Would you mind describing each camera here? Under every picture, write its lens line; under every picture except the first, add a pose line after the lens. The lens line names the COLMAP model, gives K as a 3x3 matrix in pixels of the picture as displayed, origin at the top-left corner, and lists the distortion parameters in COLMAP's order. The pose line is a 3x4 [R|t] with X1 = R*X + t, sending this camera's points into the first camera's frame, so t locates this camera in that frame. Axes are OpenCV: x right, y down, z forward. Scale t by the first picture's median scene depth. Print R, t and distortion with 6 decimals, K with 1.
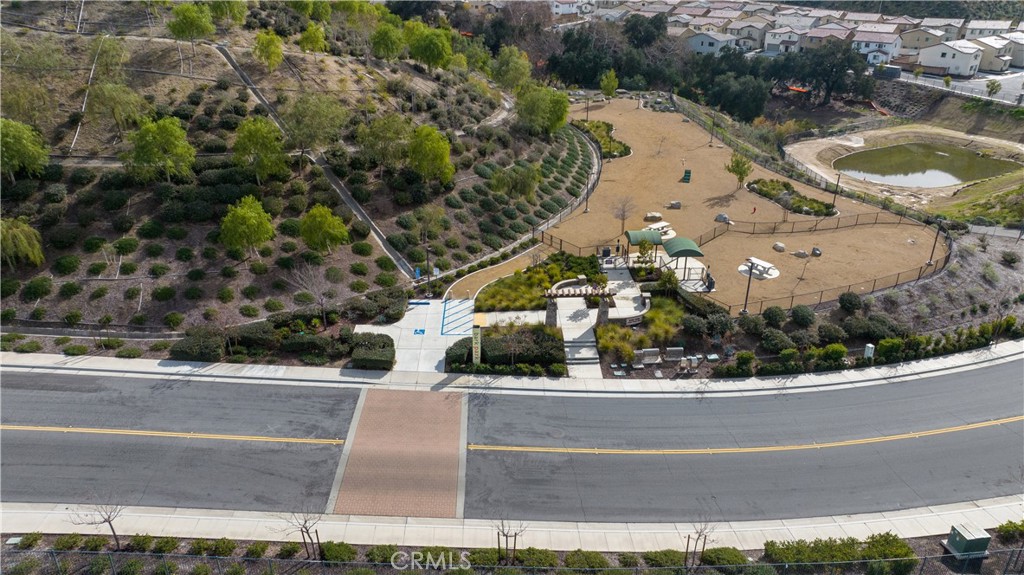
lens RADIAL K [[716.1, 0, 520.8], [0, 716.1, 286.2], [0, 0, 1]] dist [-0.025845, 0.036483]
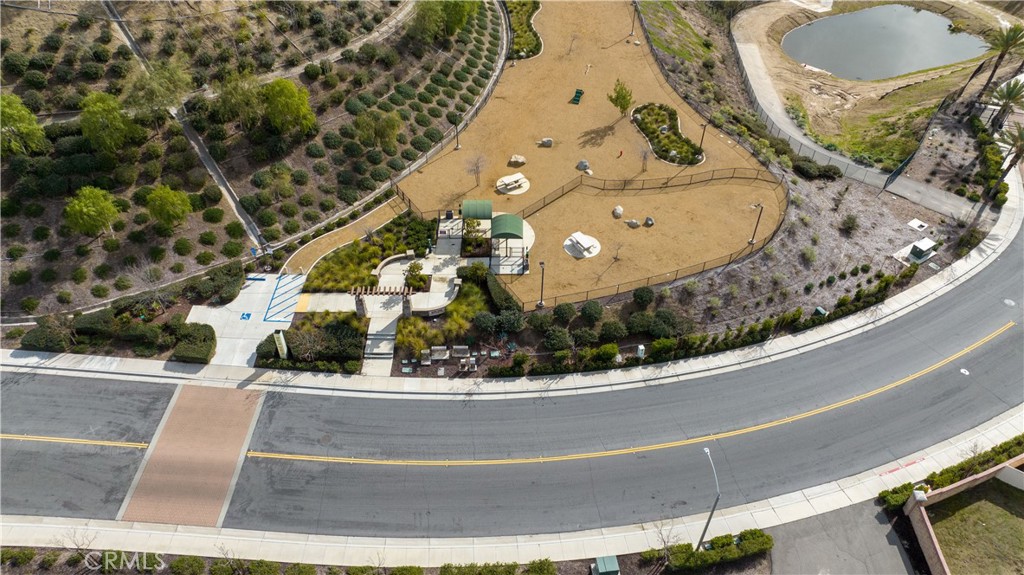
lens RADIAL K [[716.1, 0, 509.8], [0, 716.1, 286.9], [0, 0, 1]] dist [-0.025845, 0.036483]
pose [[0.998117, 0.044214, -0.042505, 0.314667], [-0.029231, 0.952197, 0.304082, -0.329034], [0.053918, -0.302267, 0.951697, -0.047495]]
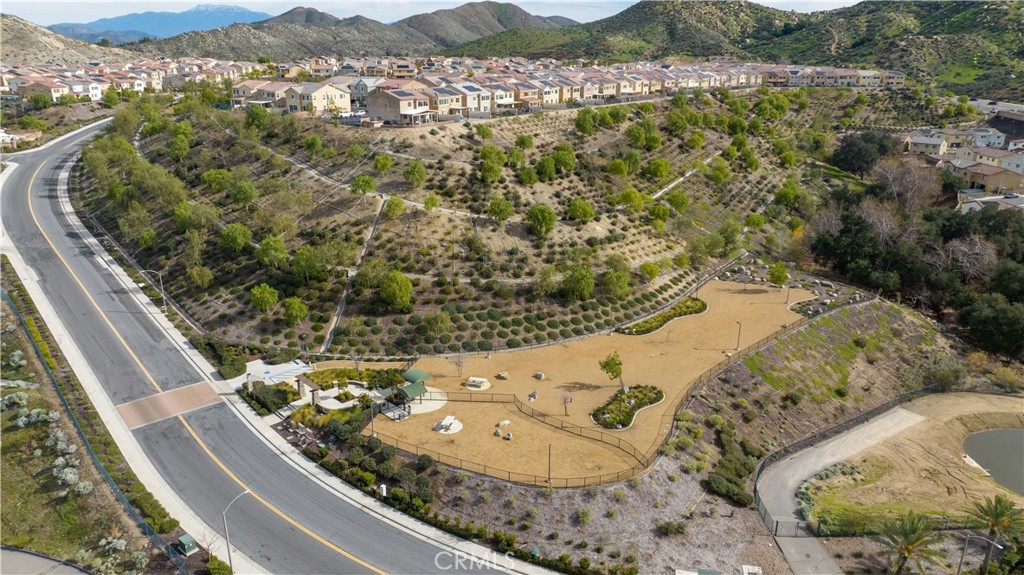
lens RADIAL K [[716.1, 0, 509.2], [0, 716.1, 290.8], [0, 0, 1]] dist [-0.025845, 0.036483]
pose [[0.636245, 0.252610, -0.728958, 1.549665], [-0.333509, 0.942083, 0.035374, -0.411245], [0.695675, 0.220607, 0.683643, 0.095912]]
